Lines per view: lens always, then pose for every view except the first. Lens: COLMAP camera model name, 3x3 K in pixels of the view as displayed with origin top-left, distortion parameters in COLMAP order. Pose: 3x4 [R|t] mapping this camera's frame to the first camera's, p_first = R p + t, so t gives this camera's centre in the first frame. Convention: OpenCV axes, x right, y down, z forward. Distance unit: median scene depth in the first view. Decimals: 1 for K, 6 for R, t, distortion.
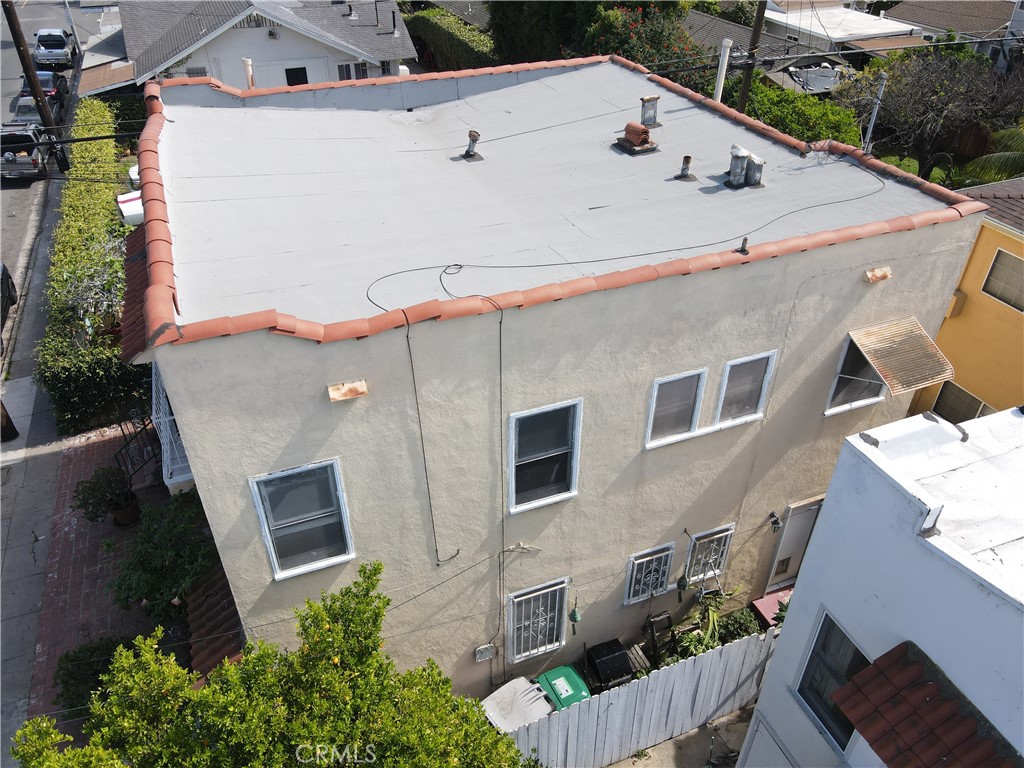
lens RADIAL K [[765.4, 0, 512.0], [0, 765.4, 384.0], [0, 0, 1]] dist [-0.000332, -0.001581]
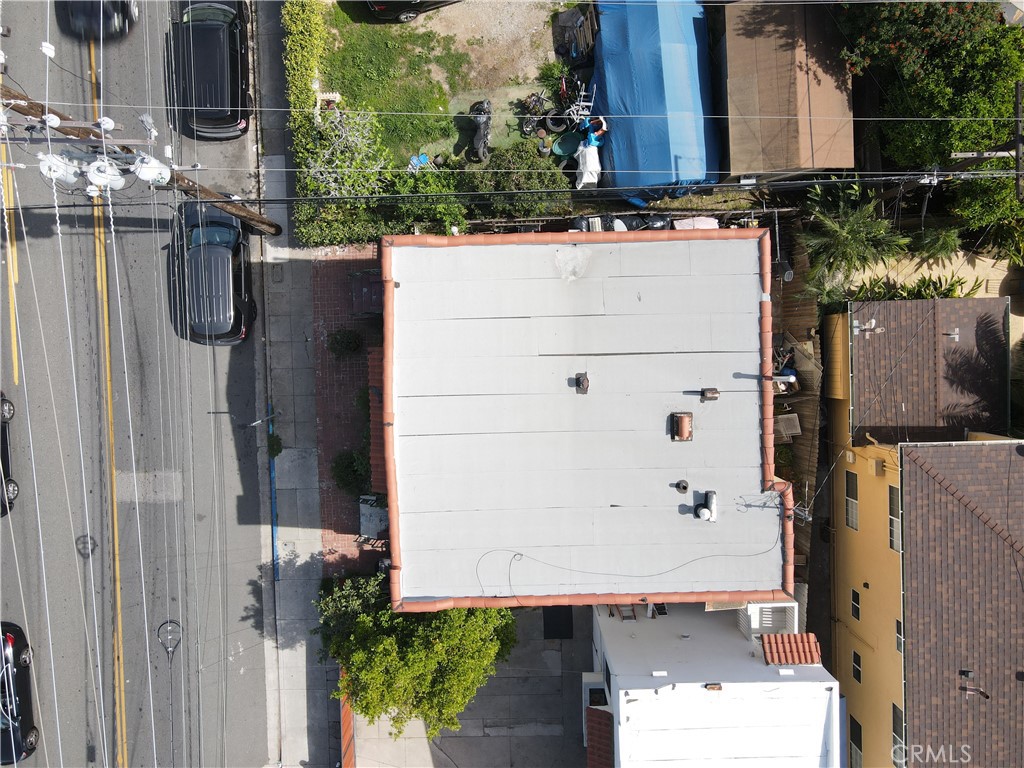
lens RADIAL K [[765.4, 0, 512.0], [0, 765.4, 384.0], [0, 0, 1]] dist [-0.000332, -0.001581]
pose [[0.938202, 0.345943, 0.009991, -0.199438], [-0.192749, 0.498325, 0.845293, -1.566769], [0.287444, -0.794981, 0.534210, 0.150973]]
